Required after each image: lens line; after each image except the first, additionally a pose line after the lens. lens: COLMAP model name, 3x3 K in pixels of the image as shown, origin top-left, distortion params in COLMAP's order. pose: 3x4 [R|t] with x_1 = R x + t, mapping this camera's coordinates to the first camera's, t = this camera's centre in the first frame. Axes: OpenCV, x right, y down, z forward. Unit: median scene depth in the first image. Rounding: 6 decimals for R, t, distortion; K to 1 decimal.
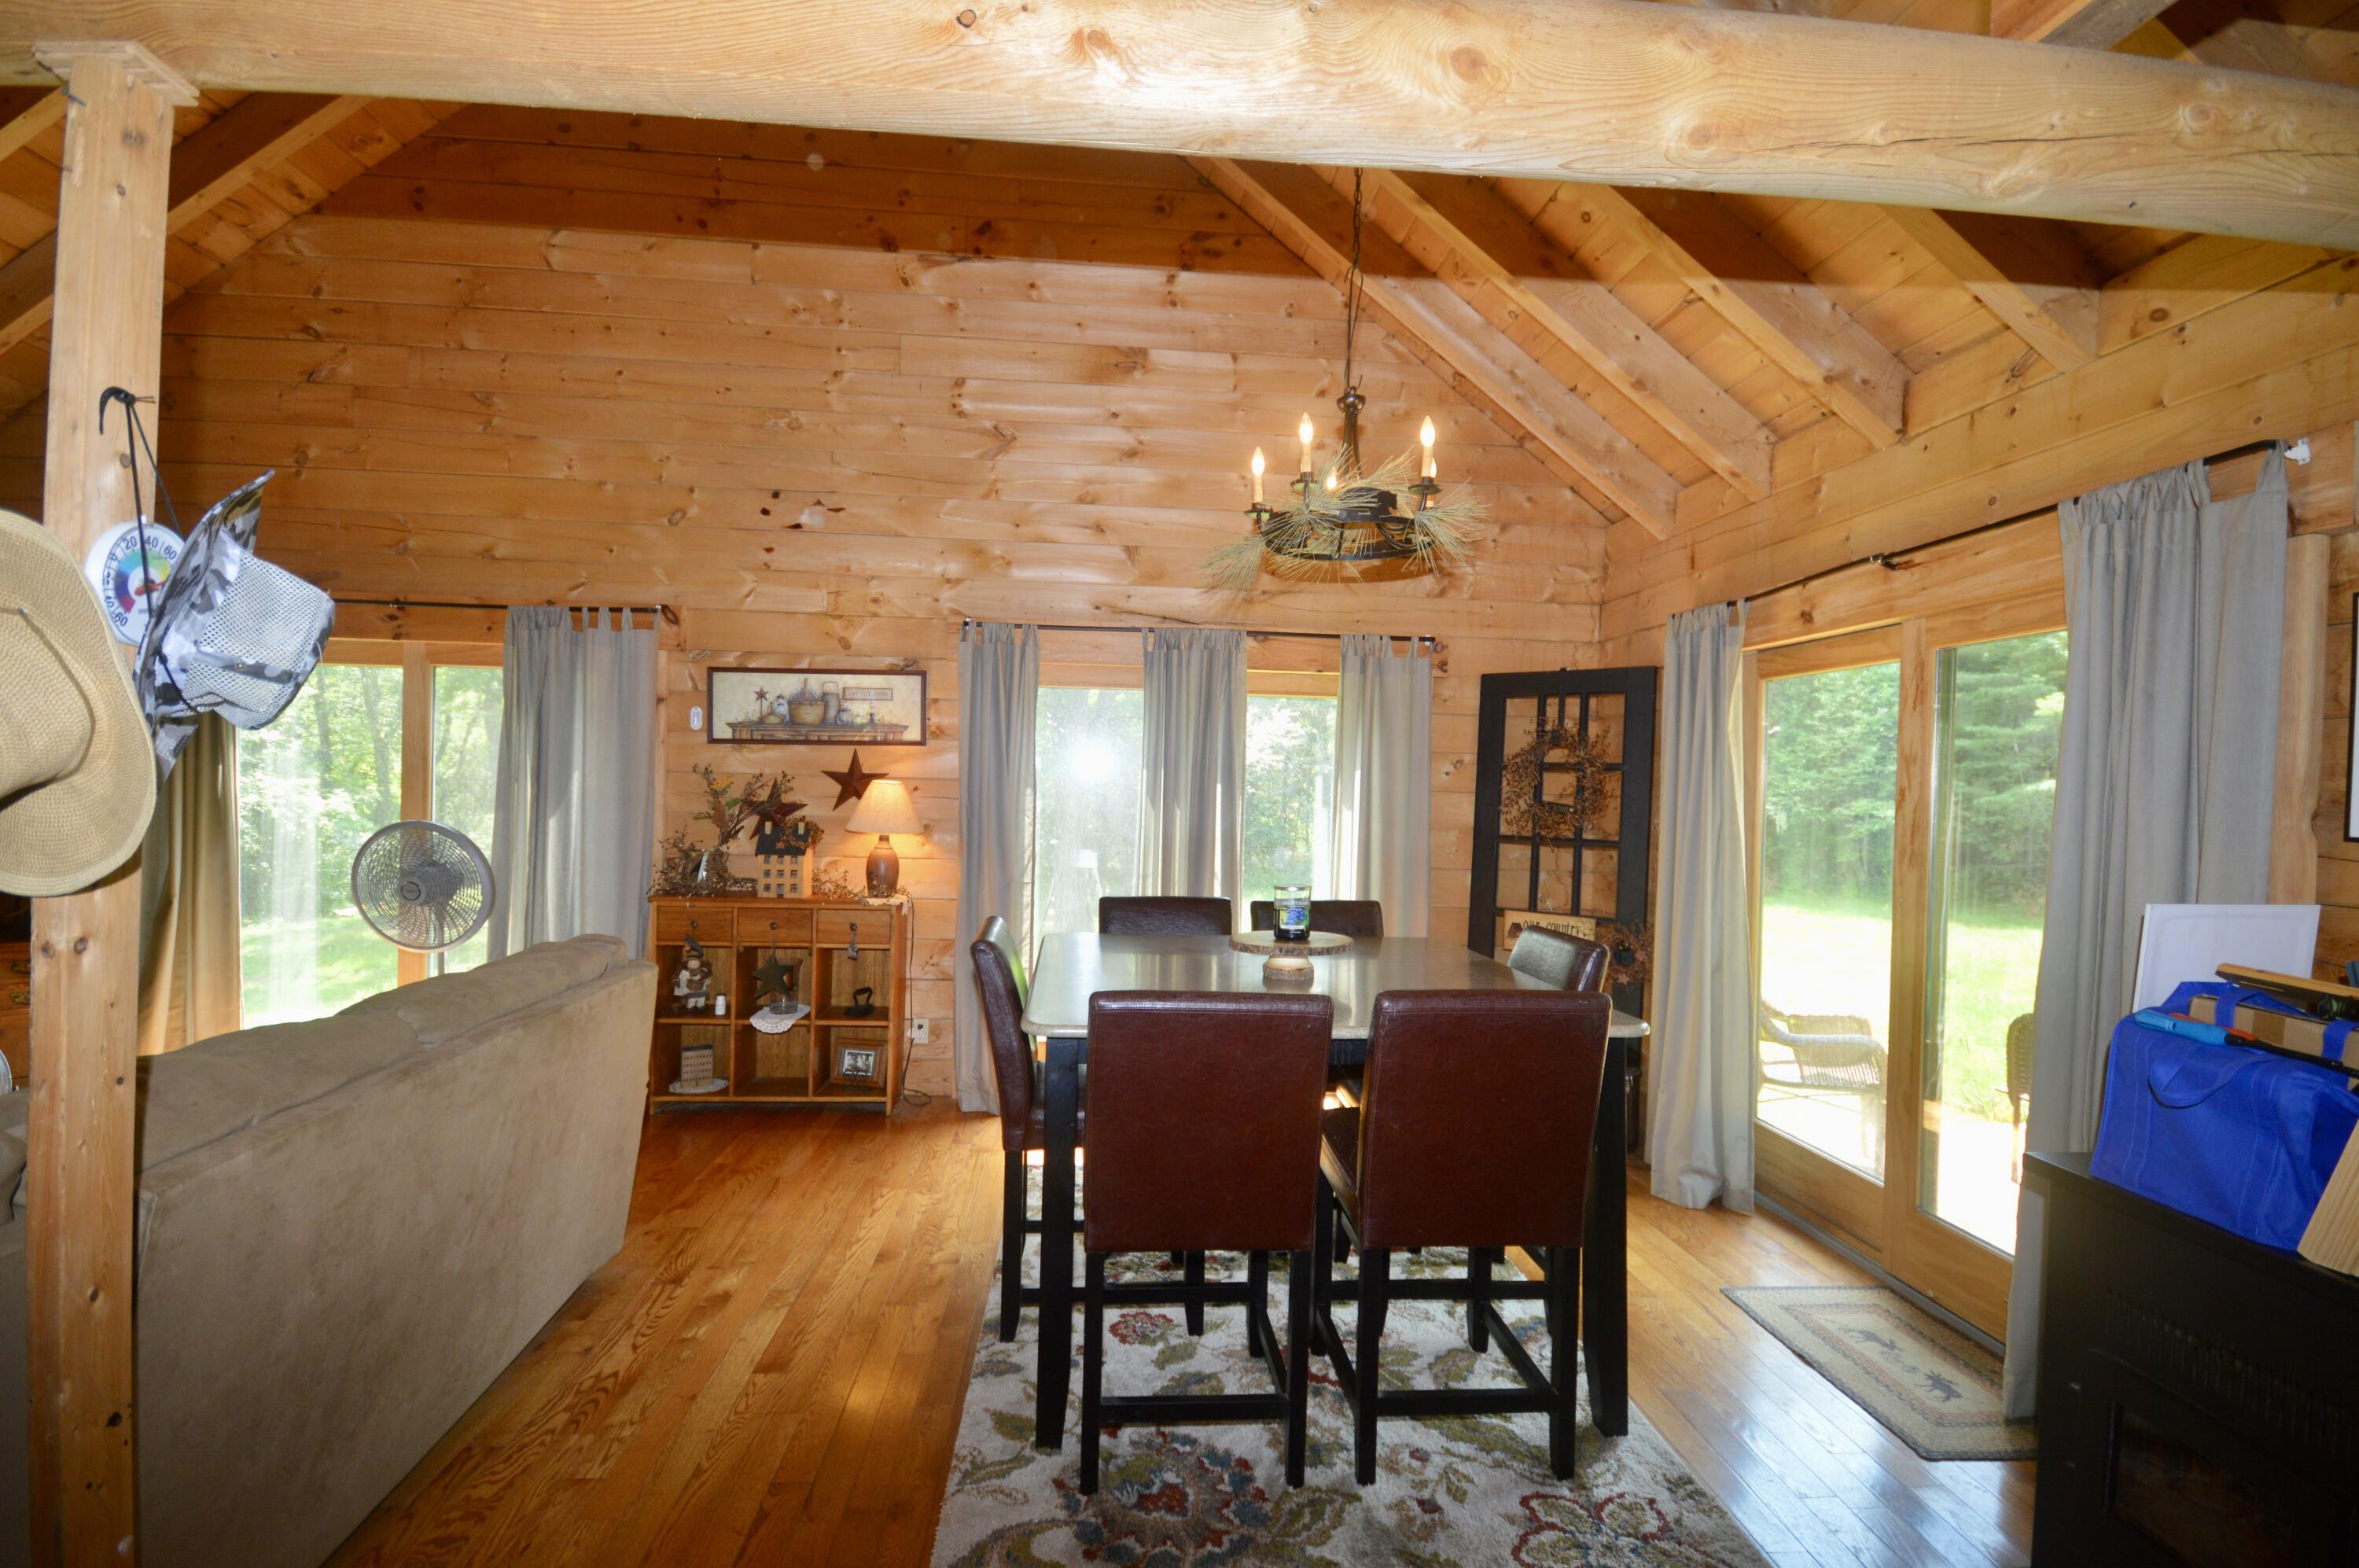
lens RADIAL K [[1053.7, 0, 1175.0], [0, 1053.7, 789.4], [0, 0, 1]] dist [0.007250, -0.004092]
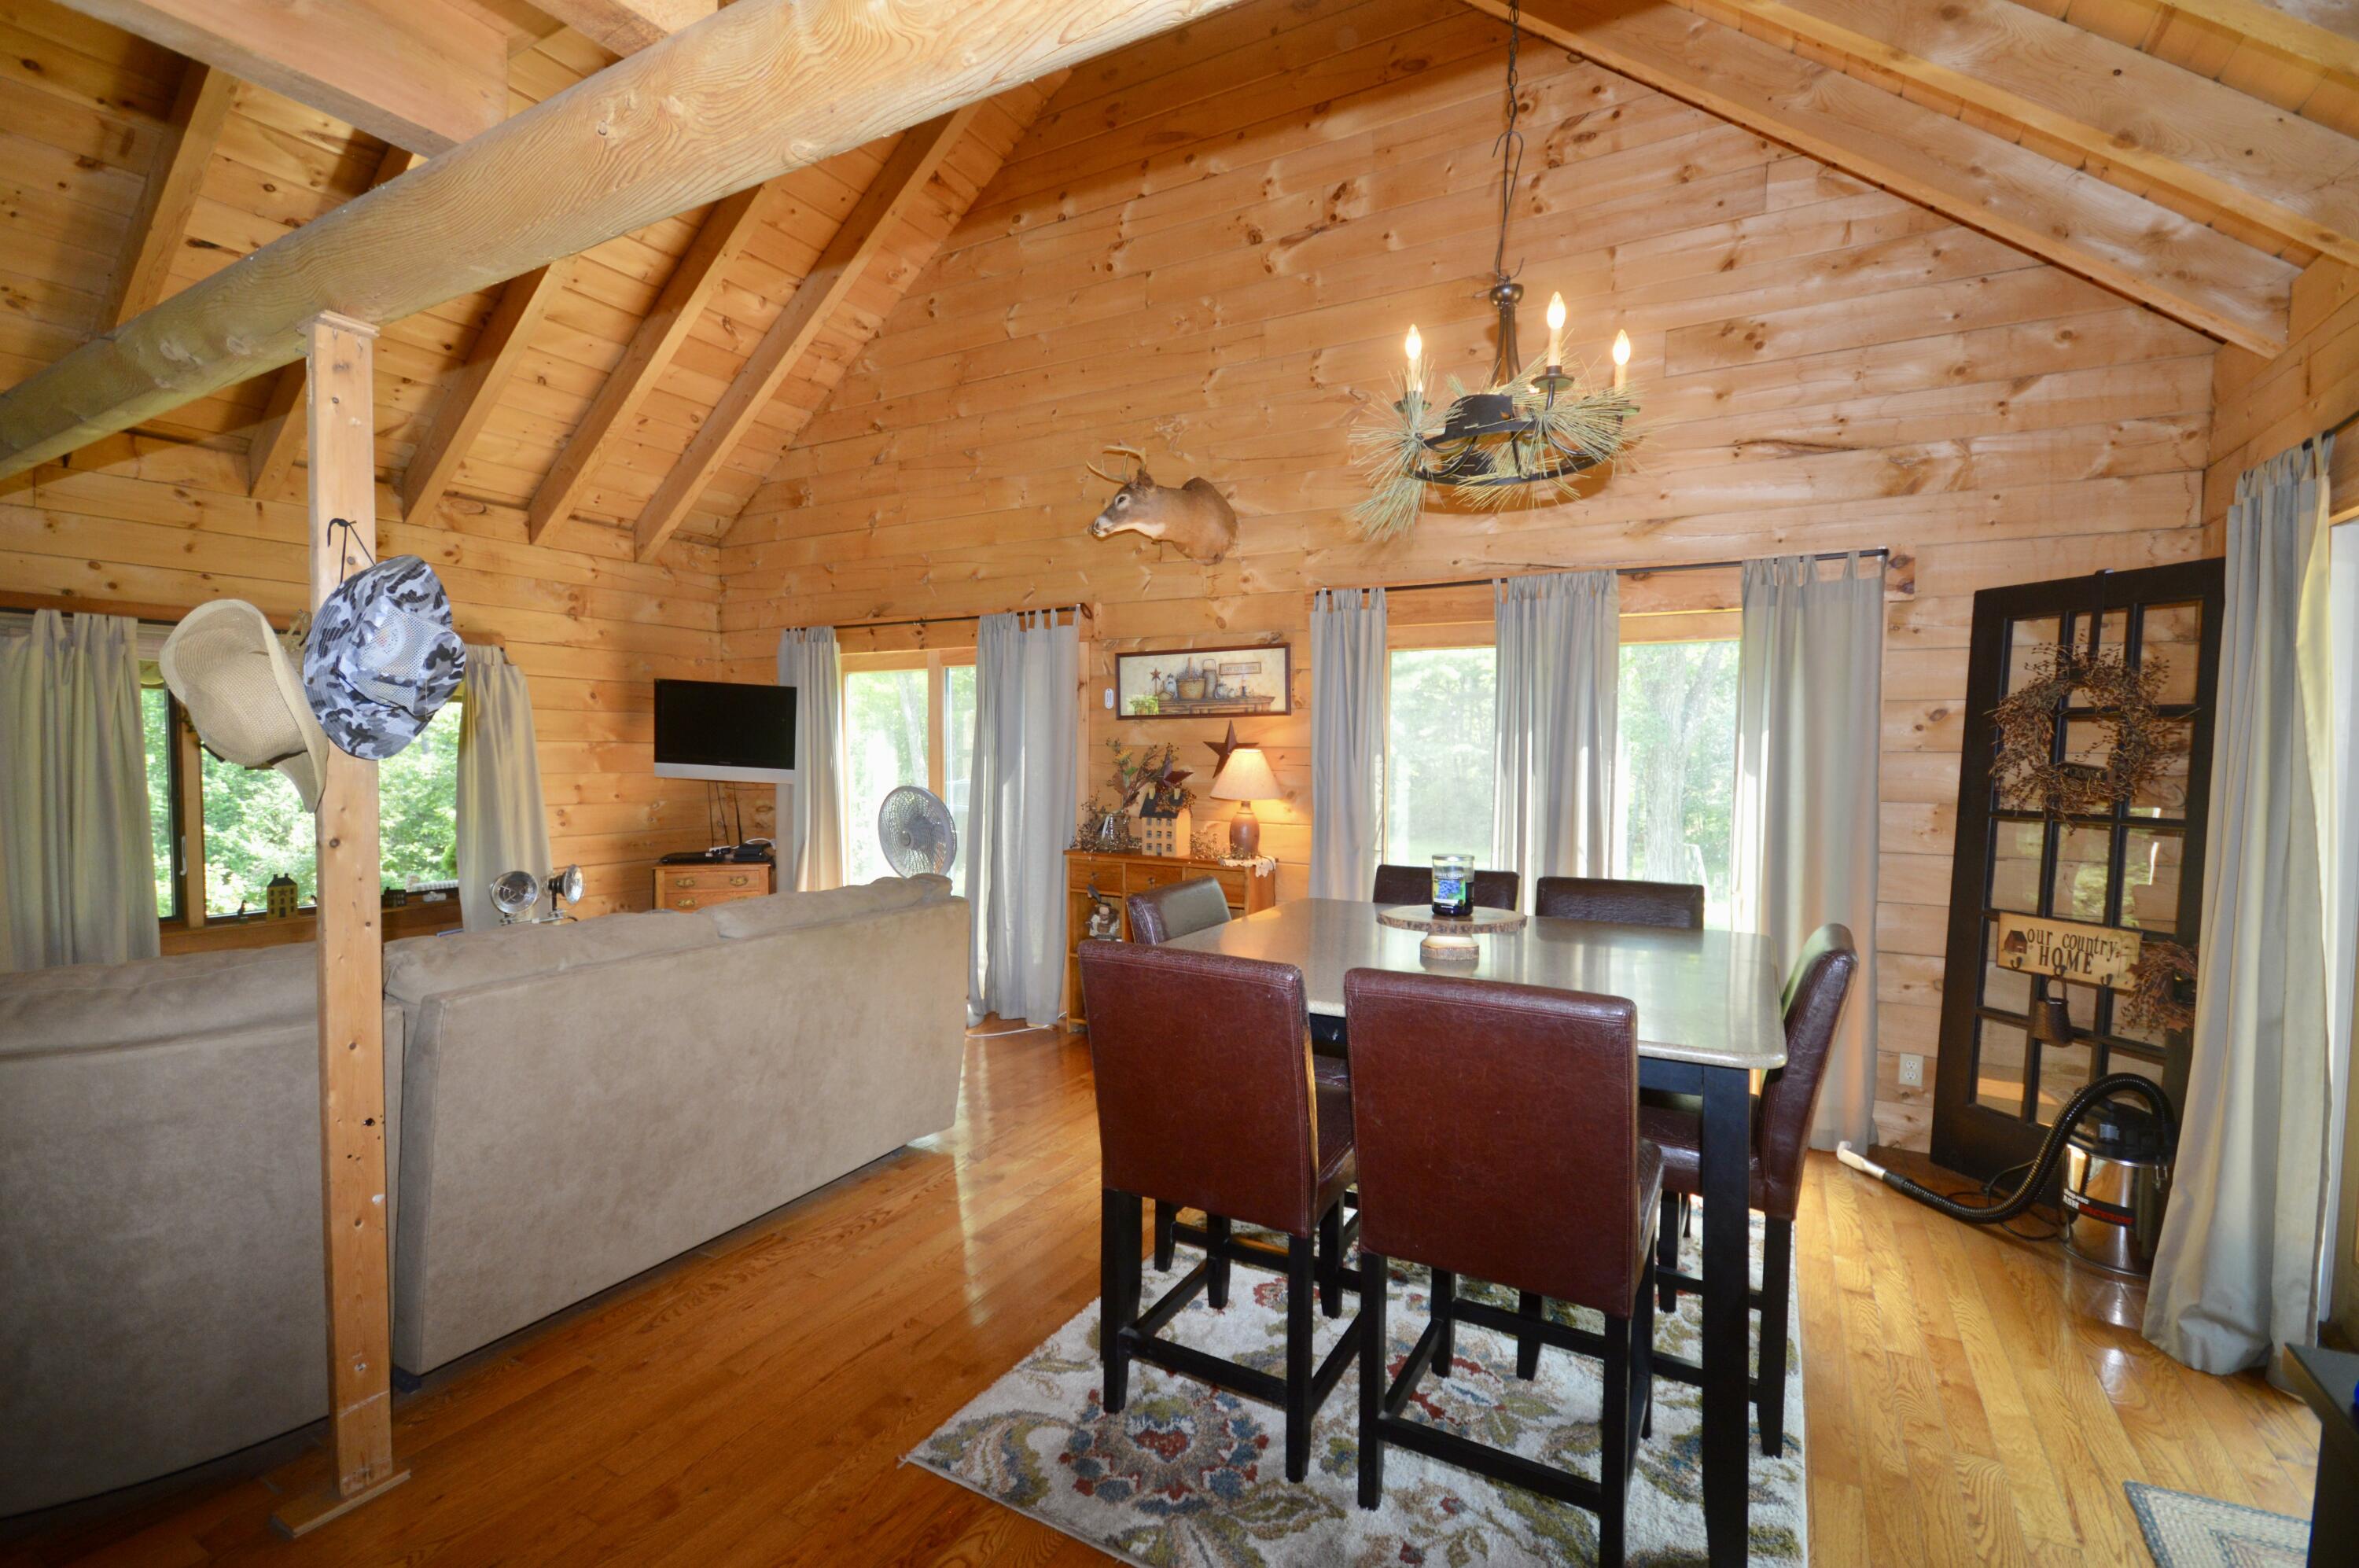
lens RADIAL K [[1053.7, 0, 1176.5], [0, 1053.7, 790.0], [0, 0, 1]] dist [0.007250, -0.004092]
pose [[0.828309, 0.004294, -0.560256, 0.262898], [0.009599, 0.999715, 0.021854, 0.008472], [0.560190, -0.023480, 0.828031, 0.080212]]
